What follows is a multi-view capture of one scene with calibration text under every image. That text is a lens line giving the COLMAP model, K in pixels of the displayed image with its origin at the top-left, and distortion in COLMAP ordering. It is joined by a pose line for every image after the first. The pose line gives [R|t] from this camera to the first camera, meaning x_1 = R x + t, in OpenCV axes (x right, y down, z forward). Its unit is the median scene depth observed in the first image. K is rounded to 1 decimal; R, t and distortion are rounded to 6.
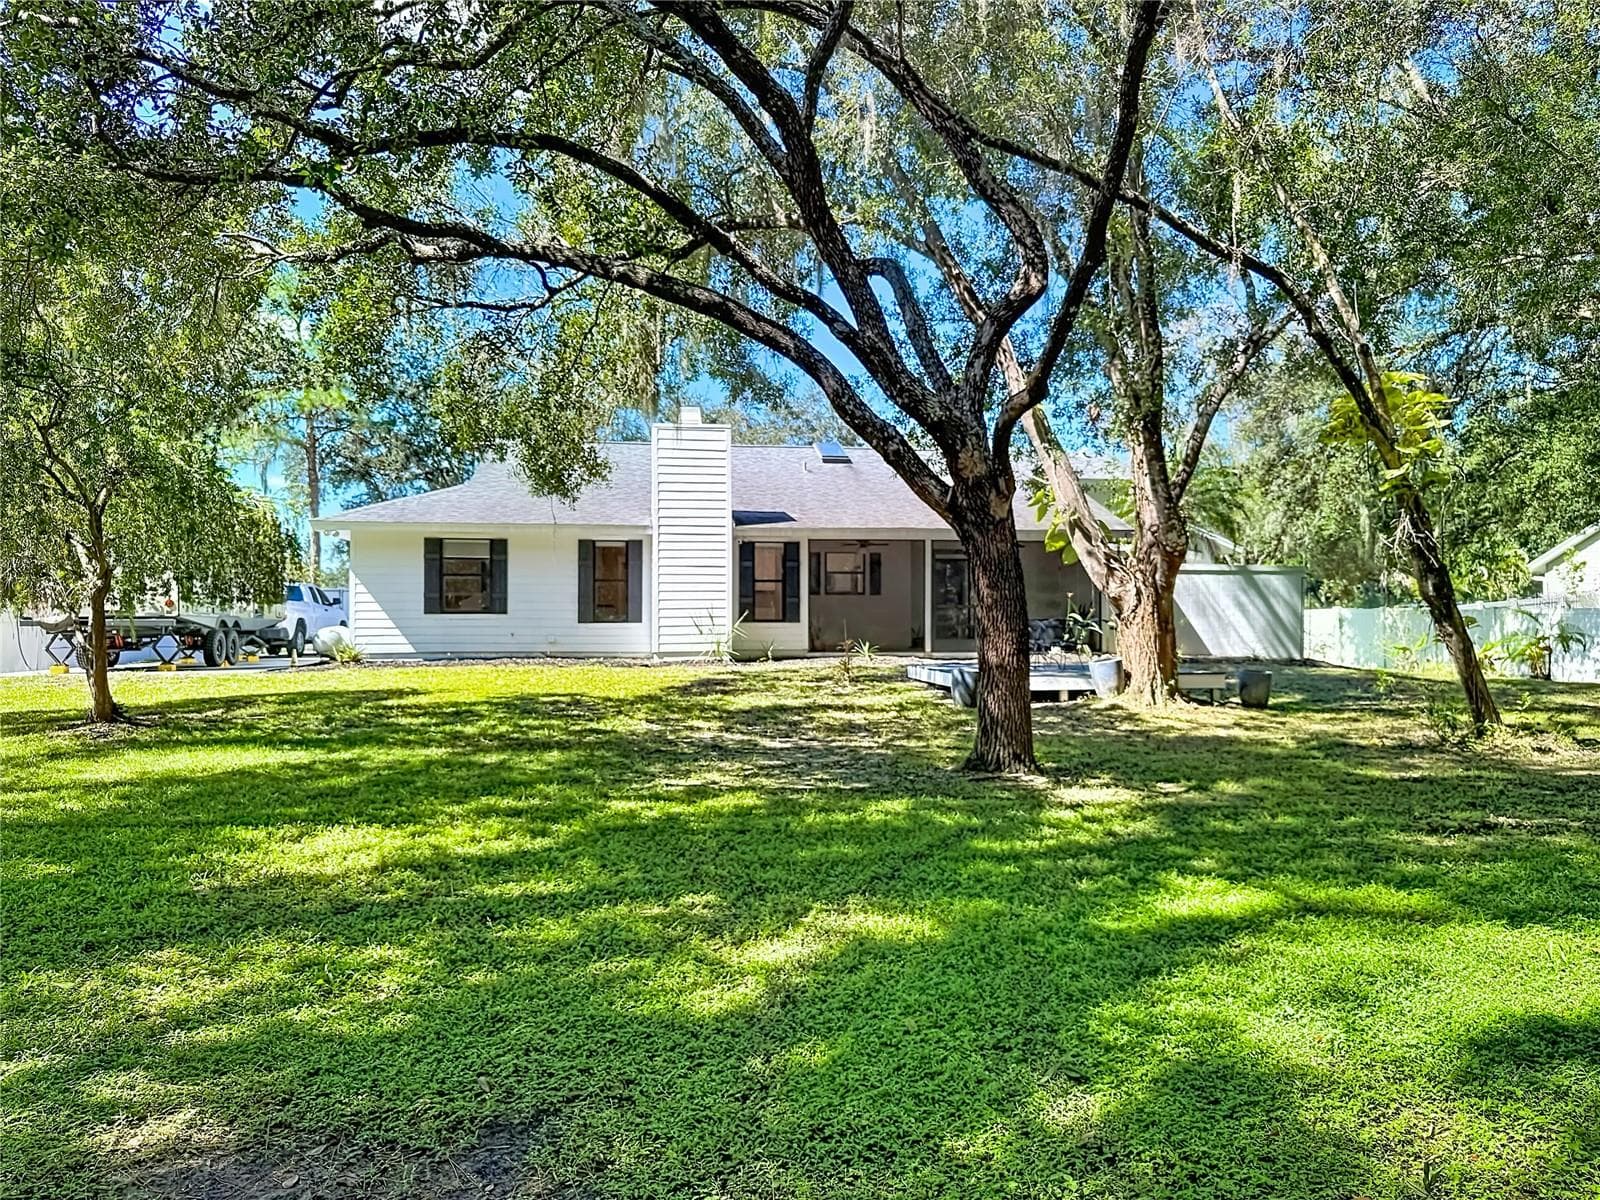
lens RADIAL K [[1147.9, 0, 800.0], [0, 1147.9, 600.0], [0, 0, 1]] dist [0.035990, -0.001145]
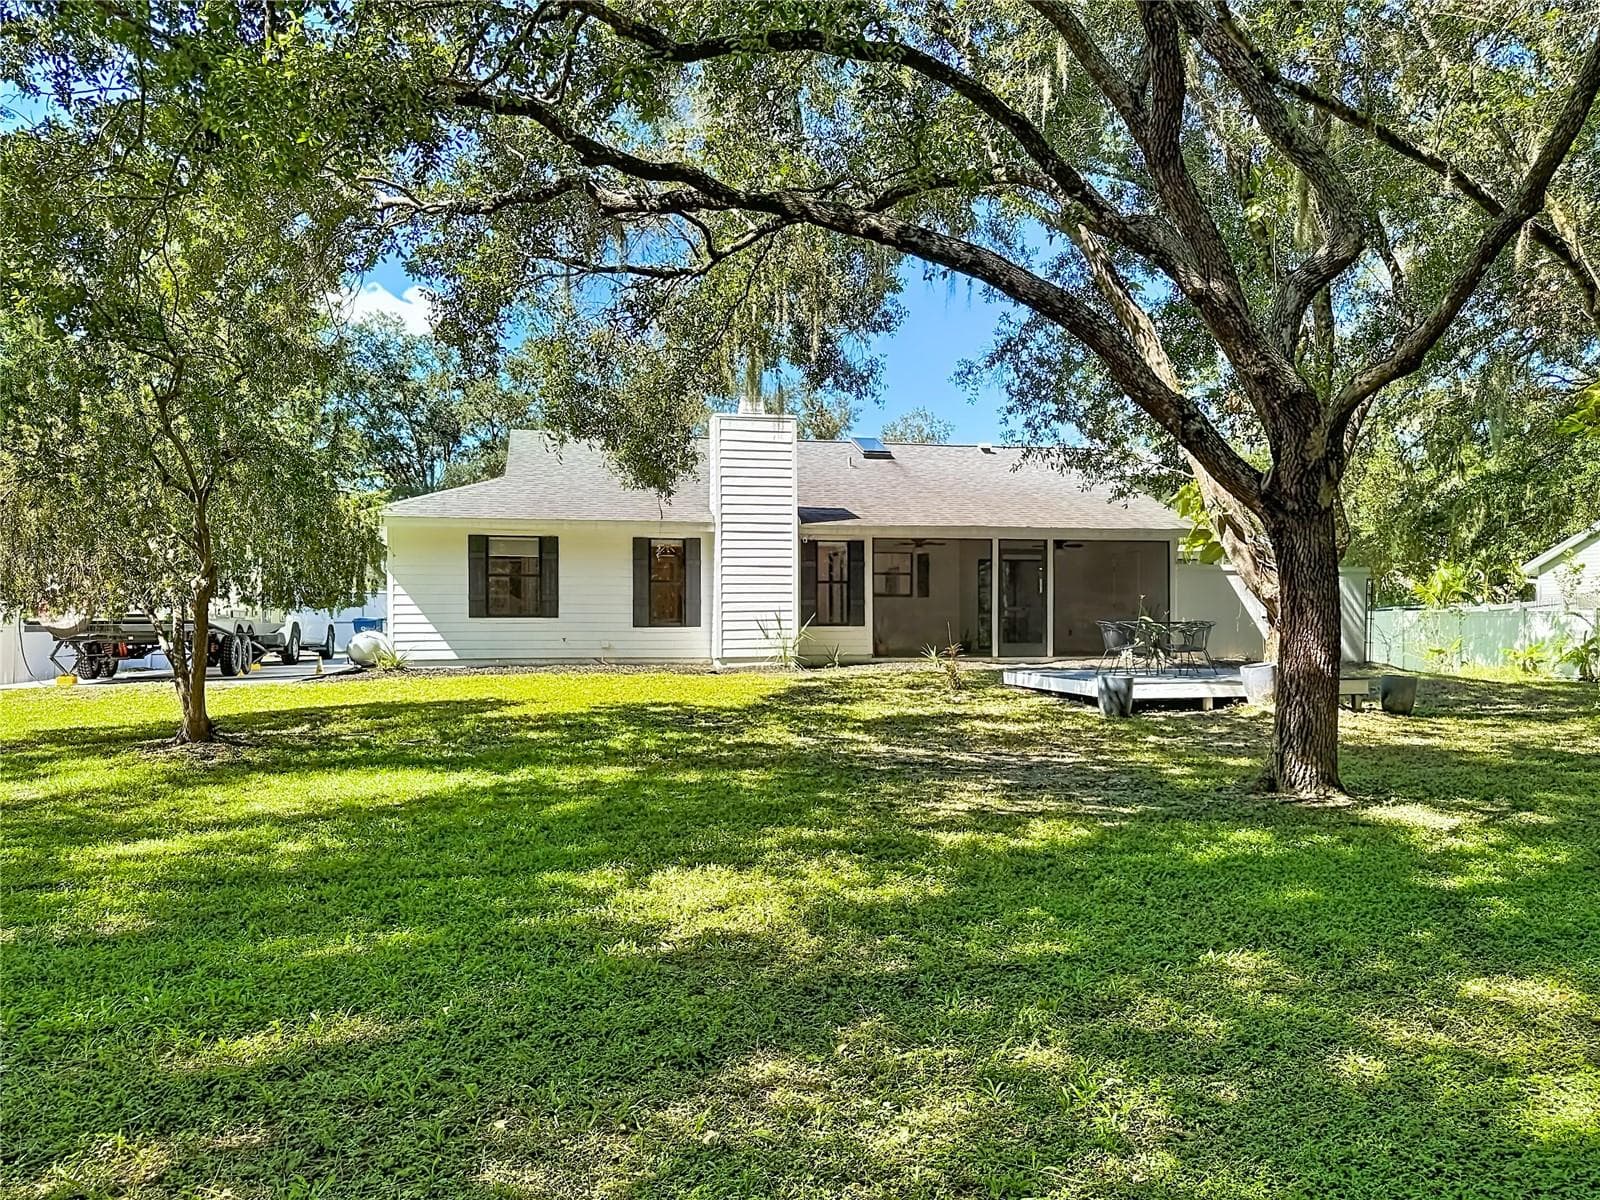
lens RADIAL K [[1160.1, 0, 800.0], [0, 1160.1, 600.0], [0, 0, 1]] dist [0.040750, -0.000894]
pose [[0.997542, -0.000576, 0.070073, -0.125328], [0.000829, 0.999993, -0.003576, 0.001643], [-0.070070, 0.003625, 0.997535, 0.053412]]
